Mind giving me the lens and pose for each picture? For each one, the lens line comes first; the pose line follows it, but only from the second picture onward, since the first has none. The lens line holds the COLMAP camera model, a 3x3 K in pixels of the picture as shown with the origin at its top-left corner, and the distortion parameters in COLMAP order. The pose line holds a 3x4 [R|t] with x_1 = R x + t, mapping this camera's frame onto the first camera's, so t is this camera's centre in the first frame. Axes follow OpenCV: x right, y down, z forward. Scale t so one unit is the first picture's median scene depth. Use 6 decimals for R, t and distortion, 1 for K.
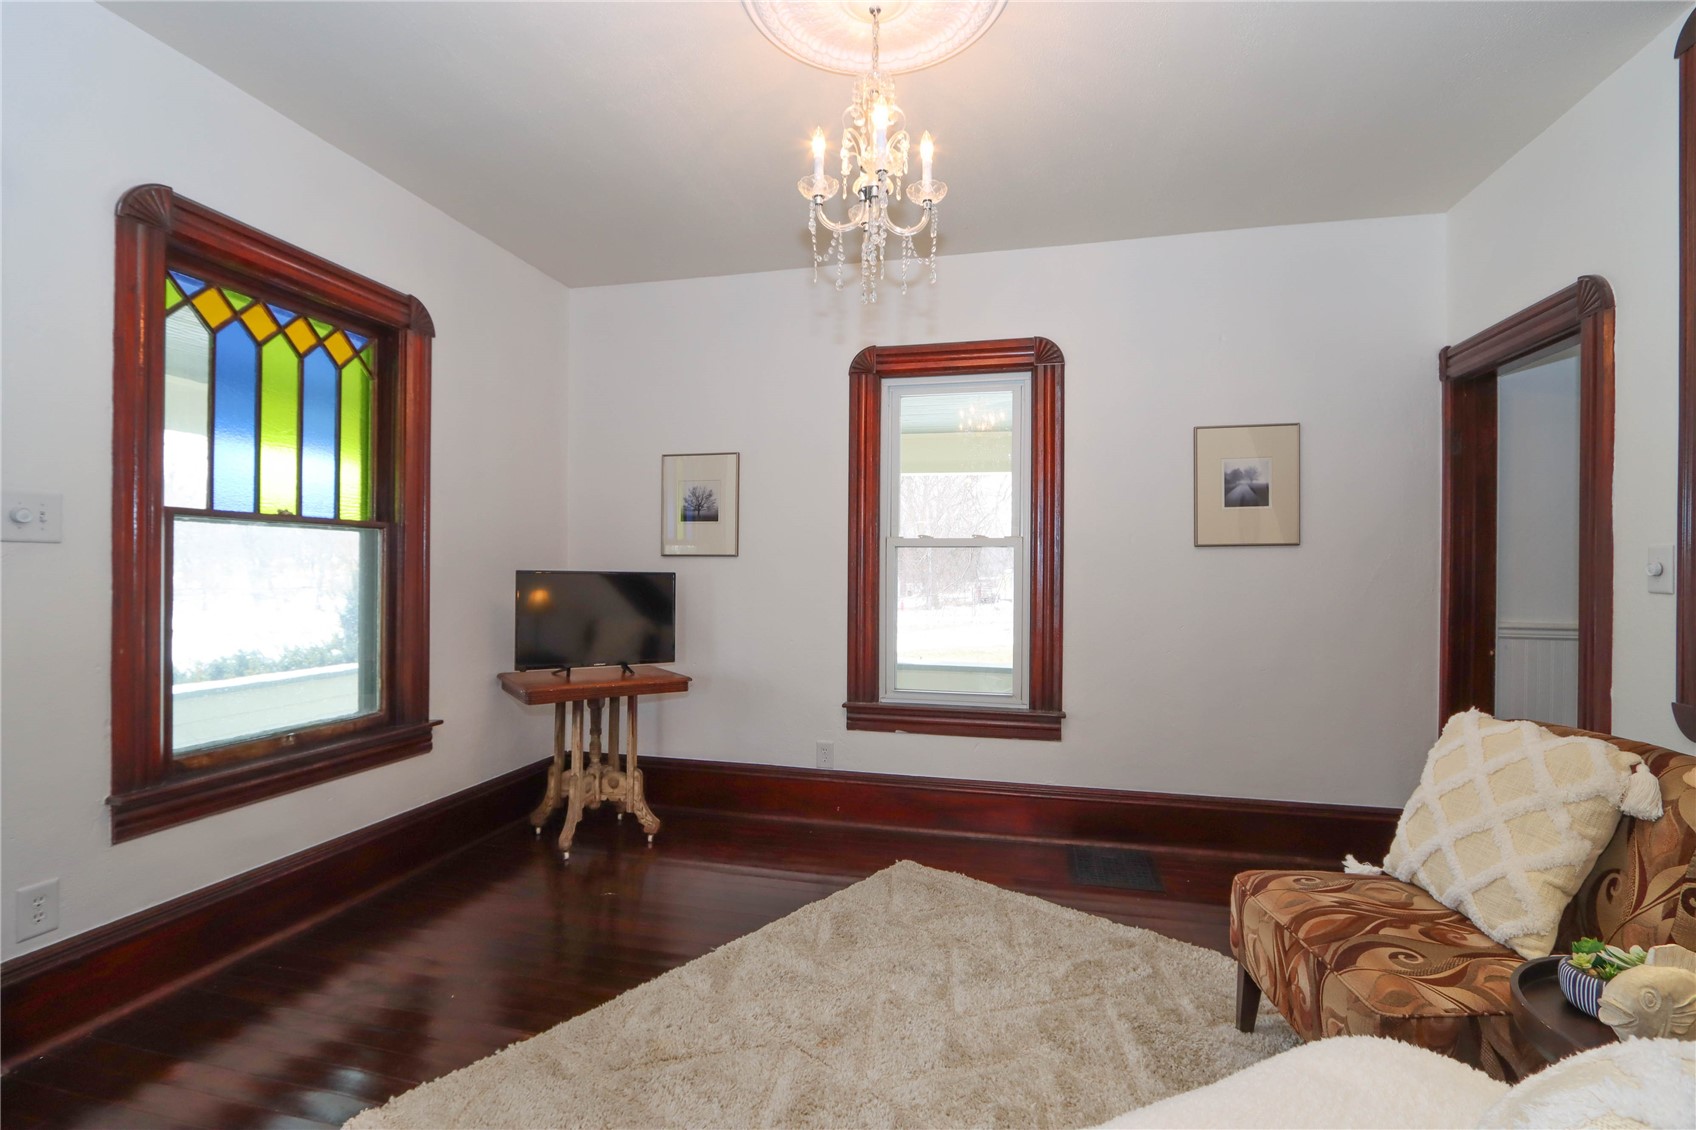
lens RADIAL K [[786.4, 0, 848.0], [0, 786.4, 565.0], [0, 0, 1]] dist [-0.012183, 0.001472]
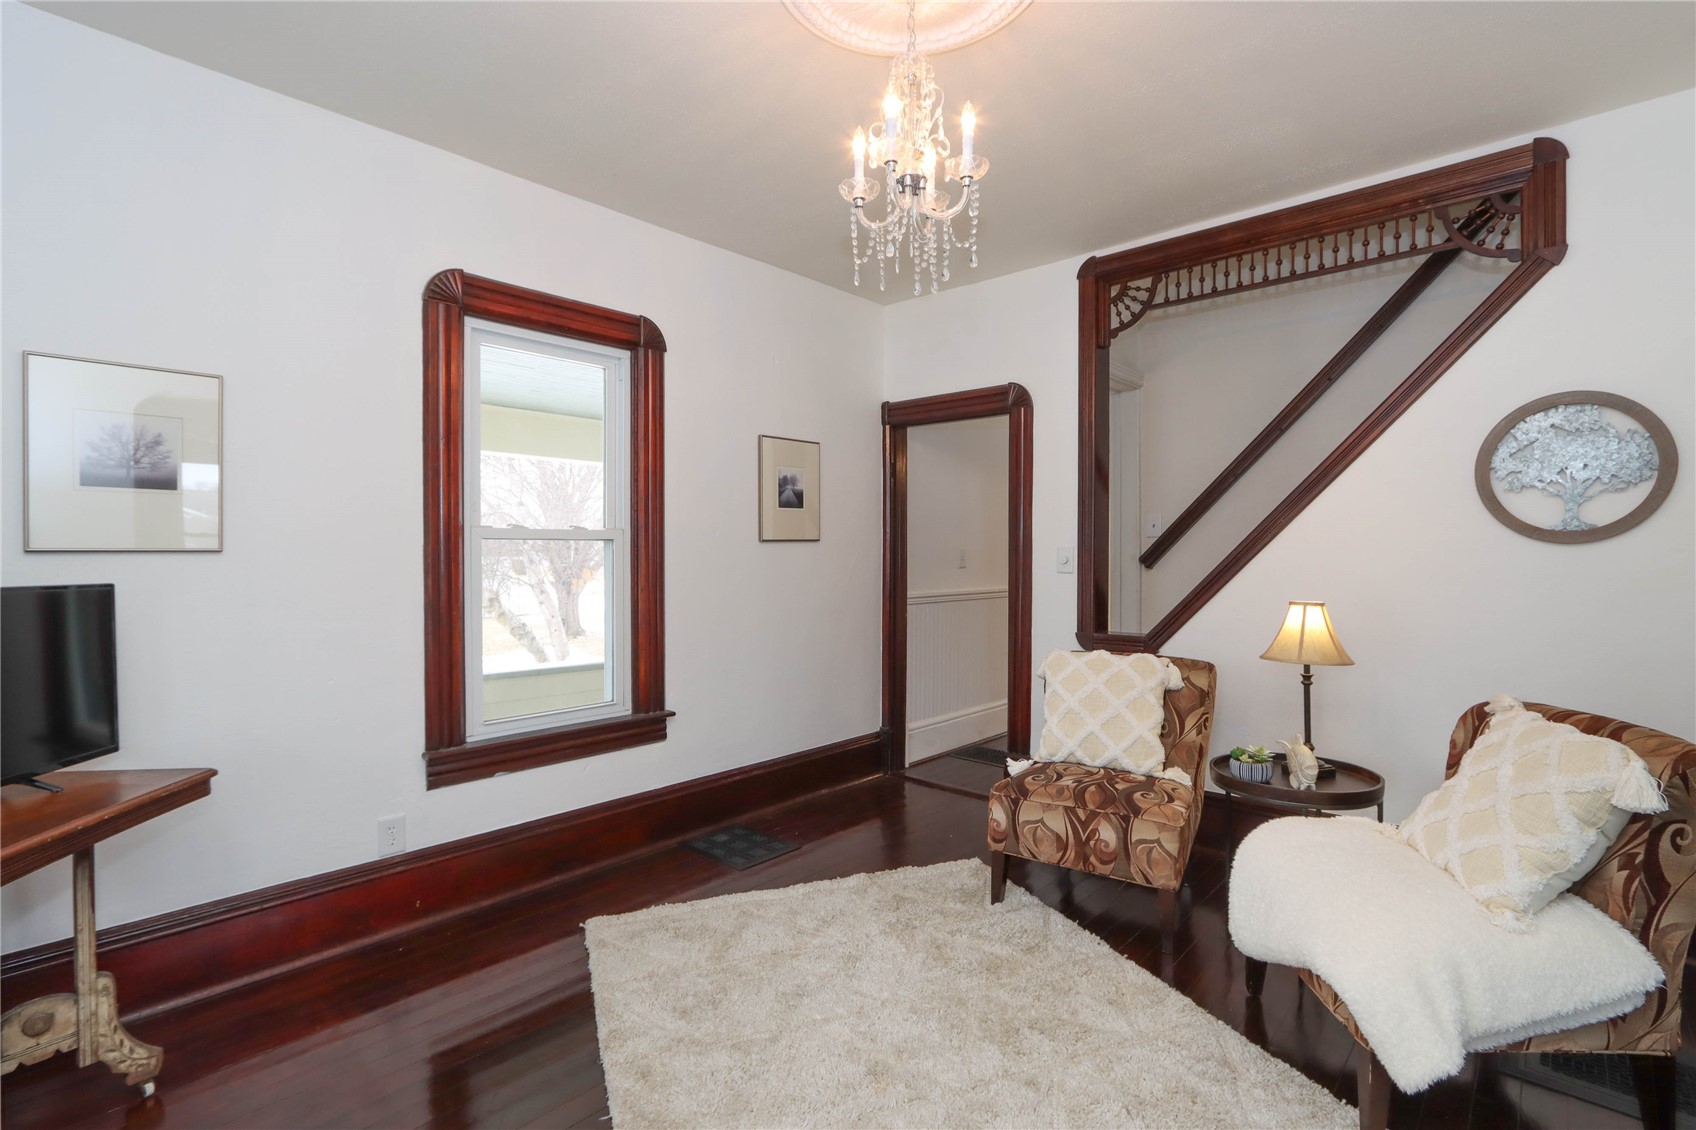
lens RADIAL K [[786.4, 0, 848.0], [0, 786.4, 565.0], [0, 0, 1]] dist [-0.012183, 0.001472]
pose [[0.481244, -0.021765, 0.876316, -0.473350], [0.003115, 0.999728, 0.023120, -0.015036], [-0.876581, -0.008396, 0.481181, 0.336860]]
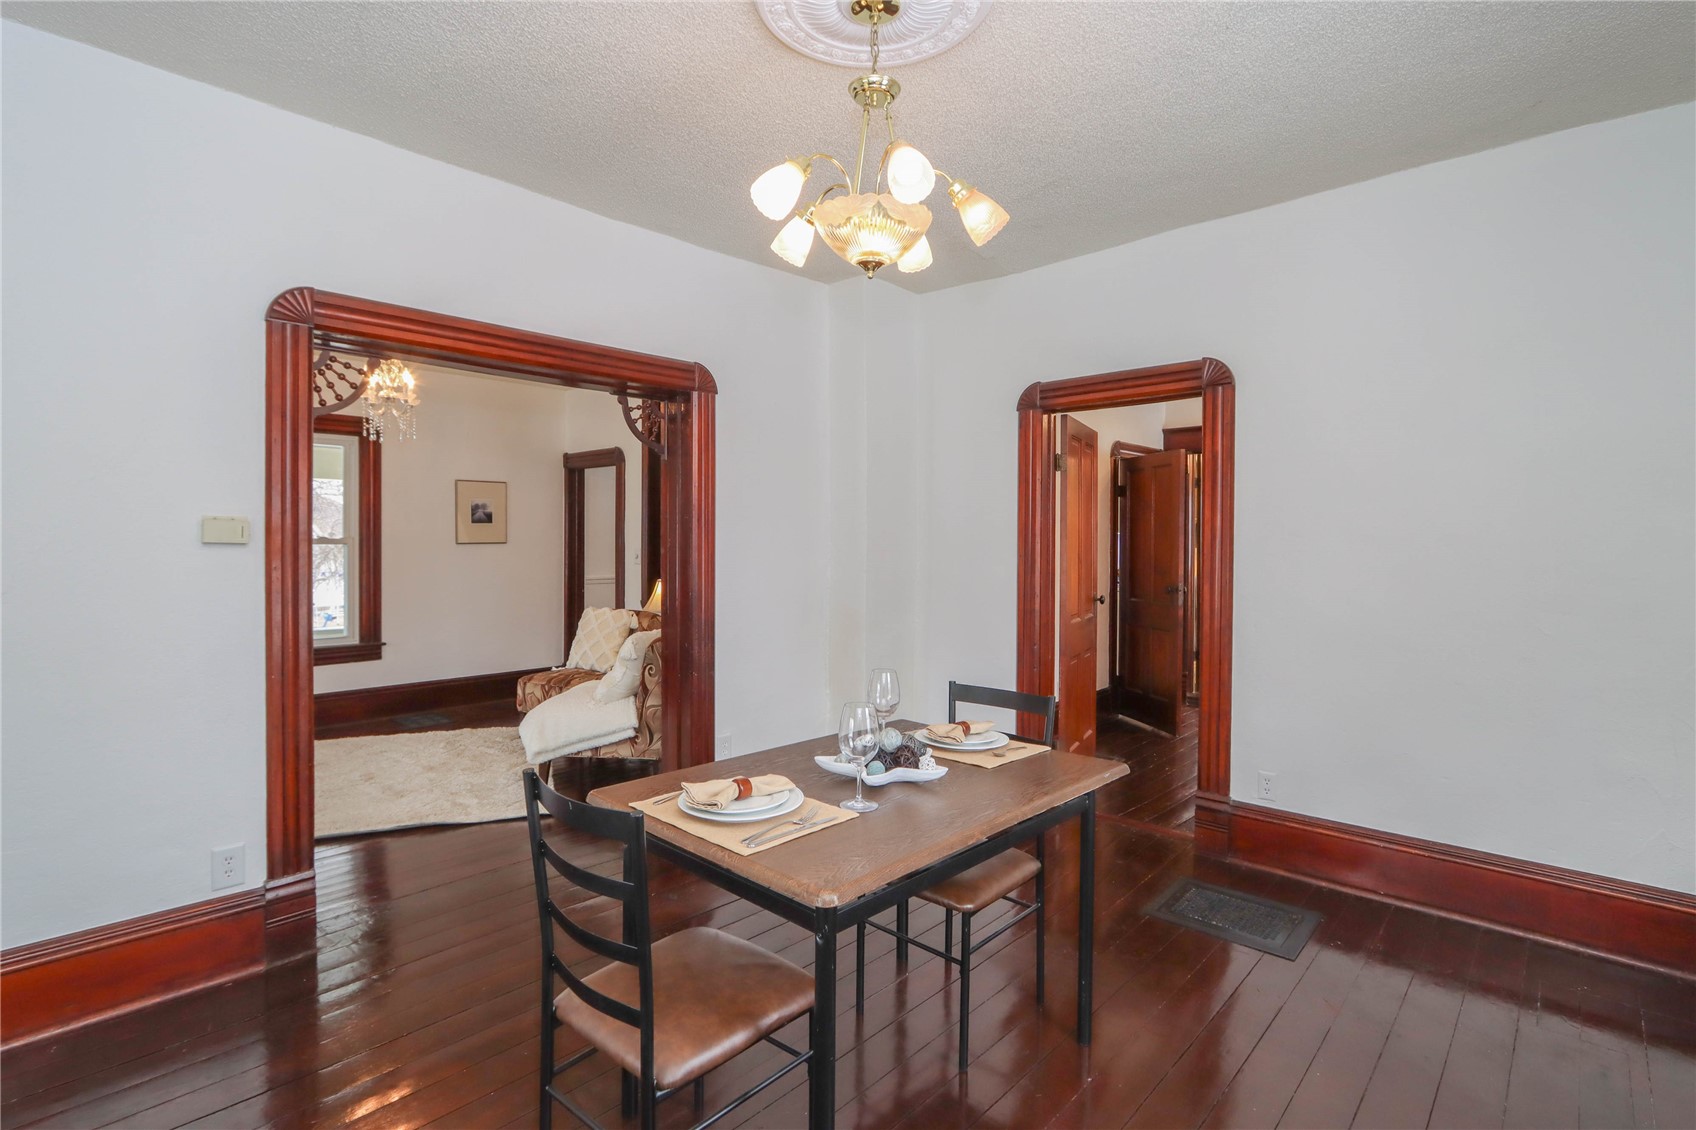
lens RADIAL K [[807.3, 0, 844.4], [0, 807.3, 550.6], [0, 0, 1]] dist [-0.023167, -0.000610]
pose [[0.486542, -0.015366, 0.873522, -0.751546], [-0.002692, 0.999814, 0.019087, -0.045537], [-0.873653, -0.011638, 0.486411, -0.708724]]
